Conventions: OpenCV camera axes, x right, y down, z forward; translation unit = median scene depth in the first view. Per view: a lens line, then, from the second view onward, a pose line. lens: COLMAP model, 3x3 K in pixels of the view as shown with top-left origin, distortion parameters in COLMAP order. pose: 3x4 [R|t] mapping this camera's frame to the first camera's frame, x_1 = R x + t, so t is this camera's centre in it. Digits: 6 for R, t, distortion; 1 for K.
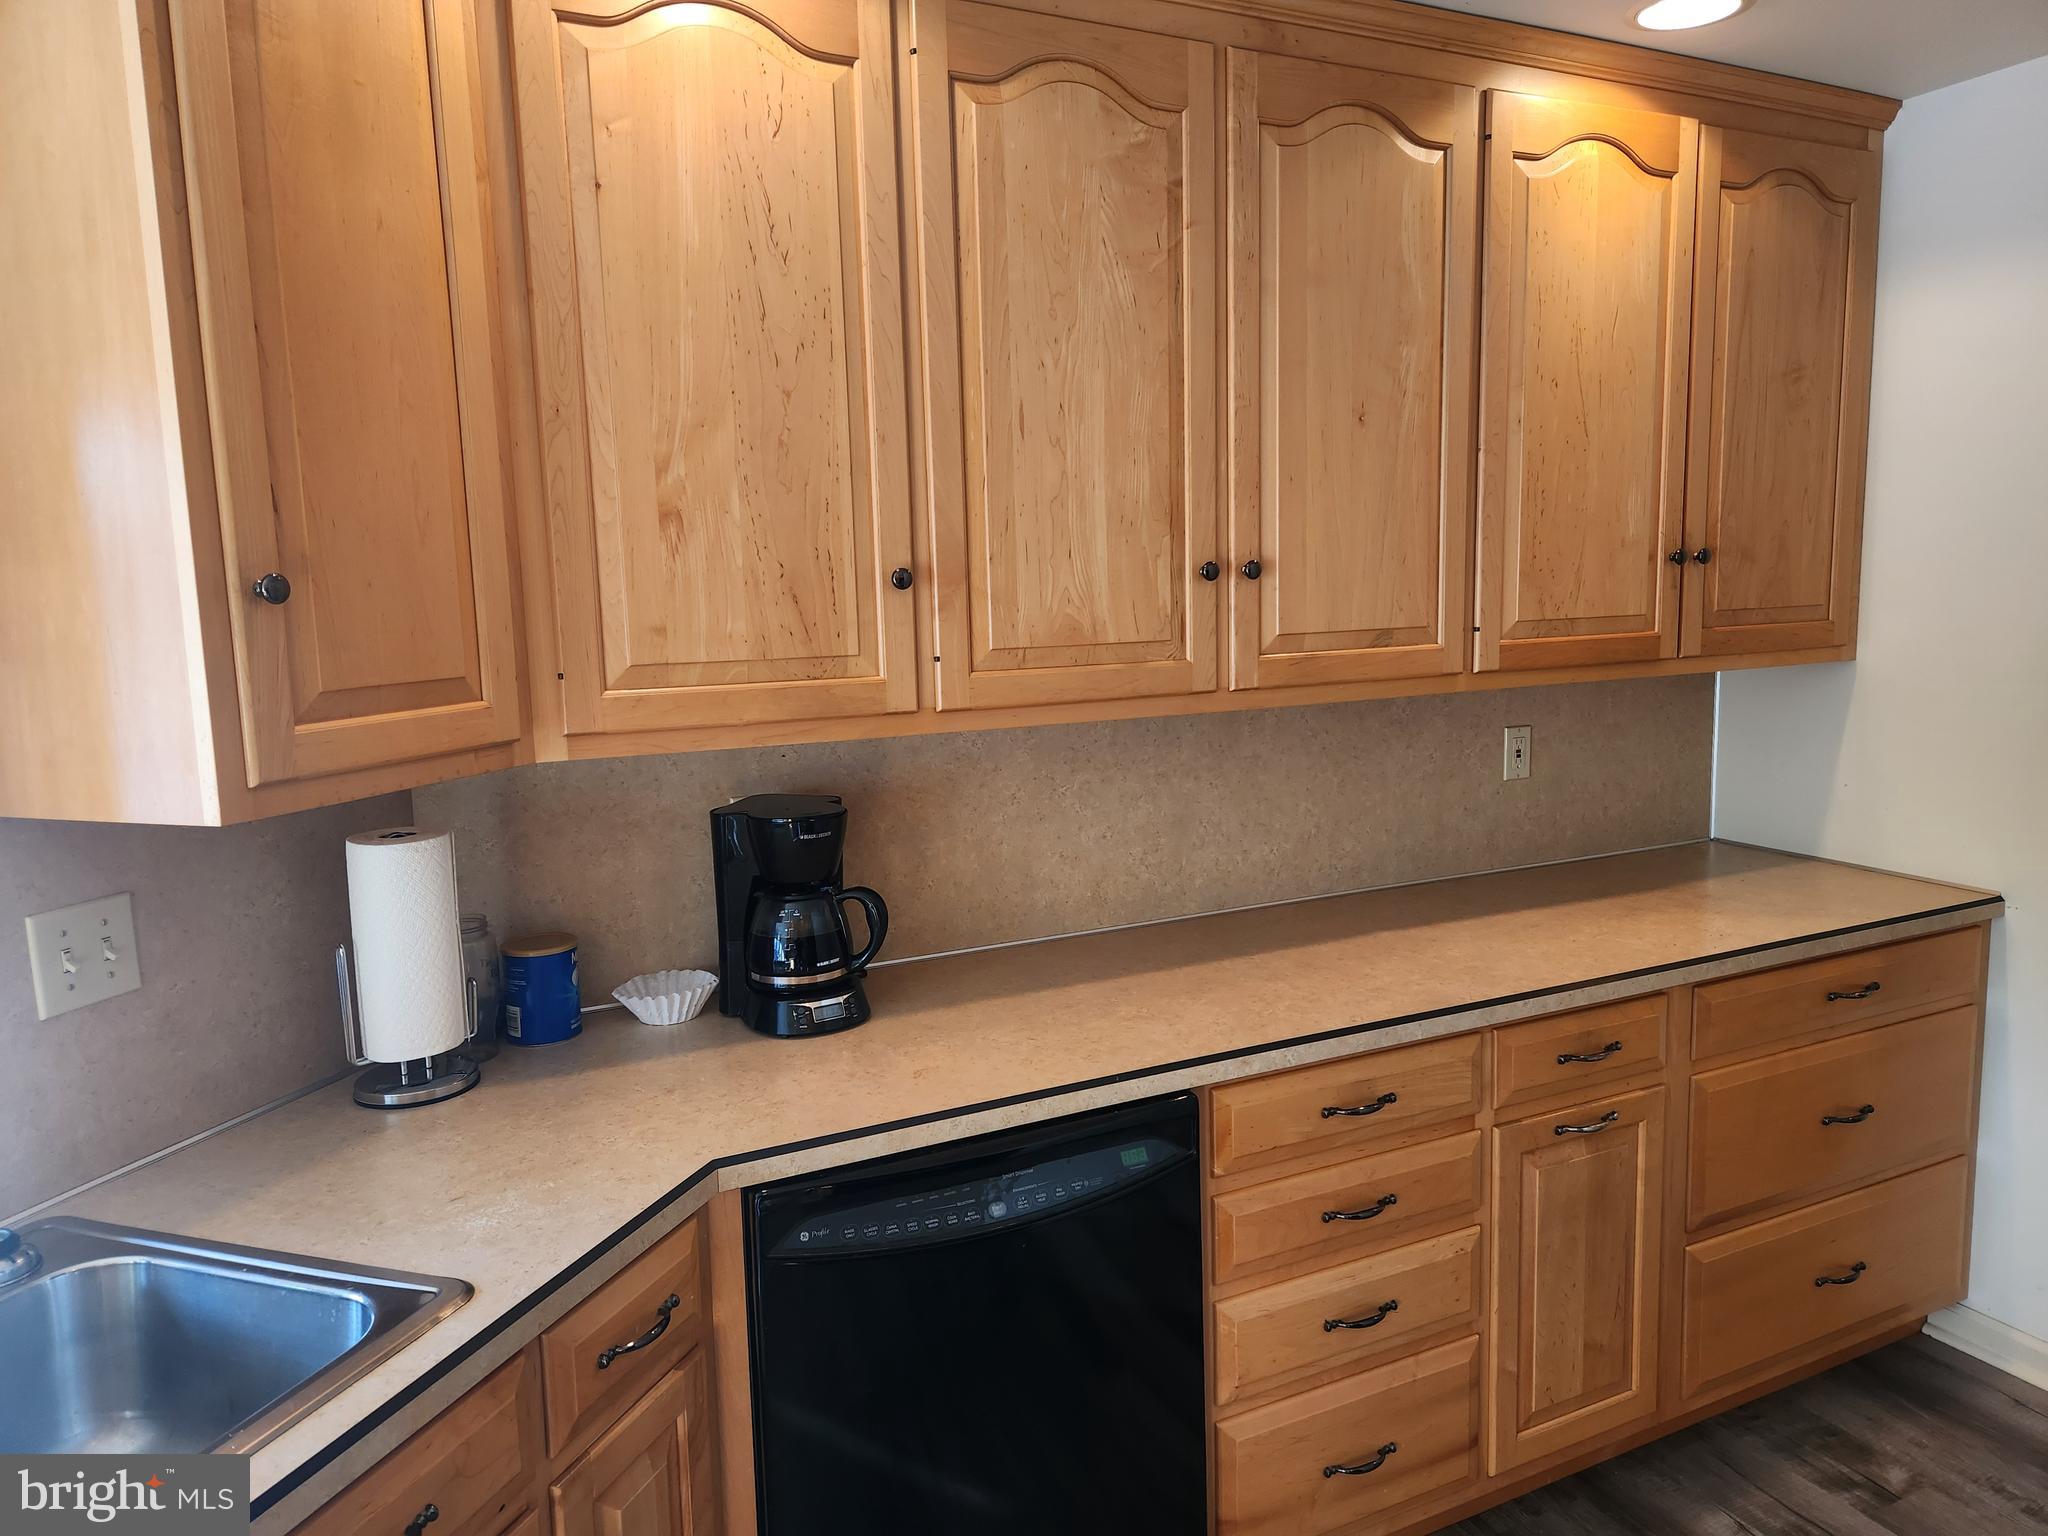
lens RADIAL K [[1386.8, 0, 1026.8], [0, 1386.8, 764.0], [0, 0, 1]] dist [0.063035, -0.043532]
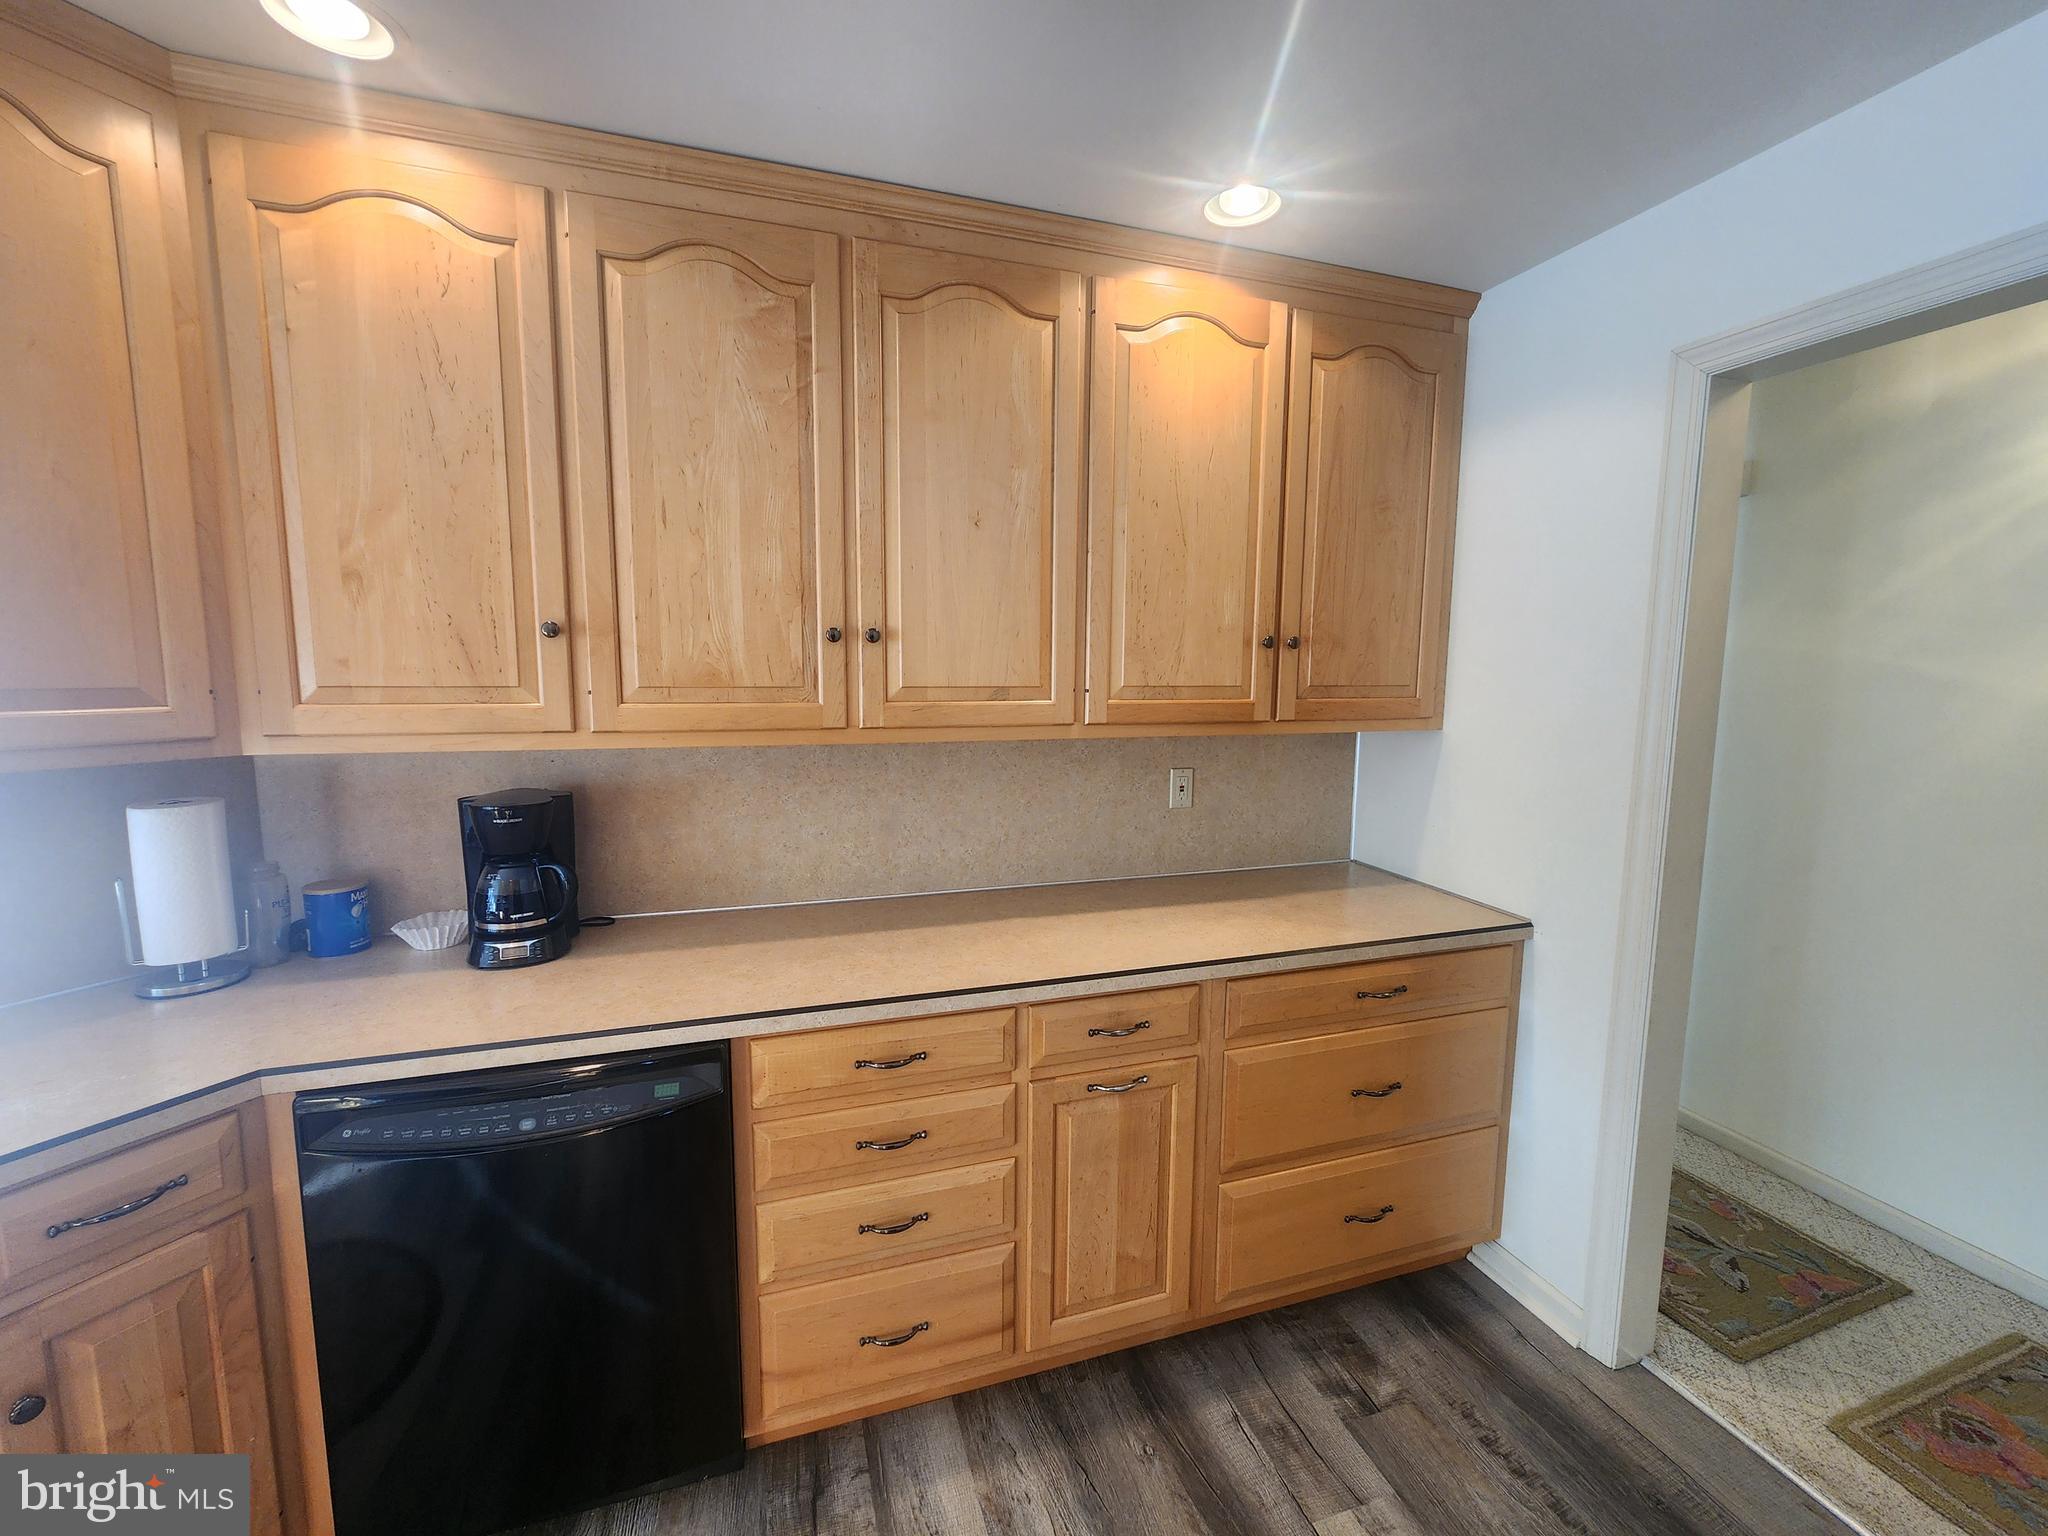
lens RADIAL K [[832.0, 0, 1015.4], [0, 832.0, 767.7], [0, 0, 1]] dist [0.002593, -0.000873]
pose [[0.988107, 0.049081, -0.145726, 0.416773], [-0.050917, 0.998663, -0.008896, -0.016319], [0.145094, 0.016210, 0.989285, 0.253049]]
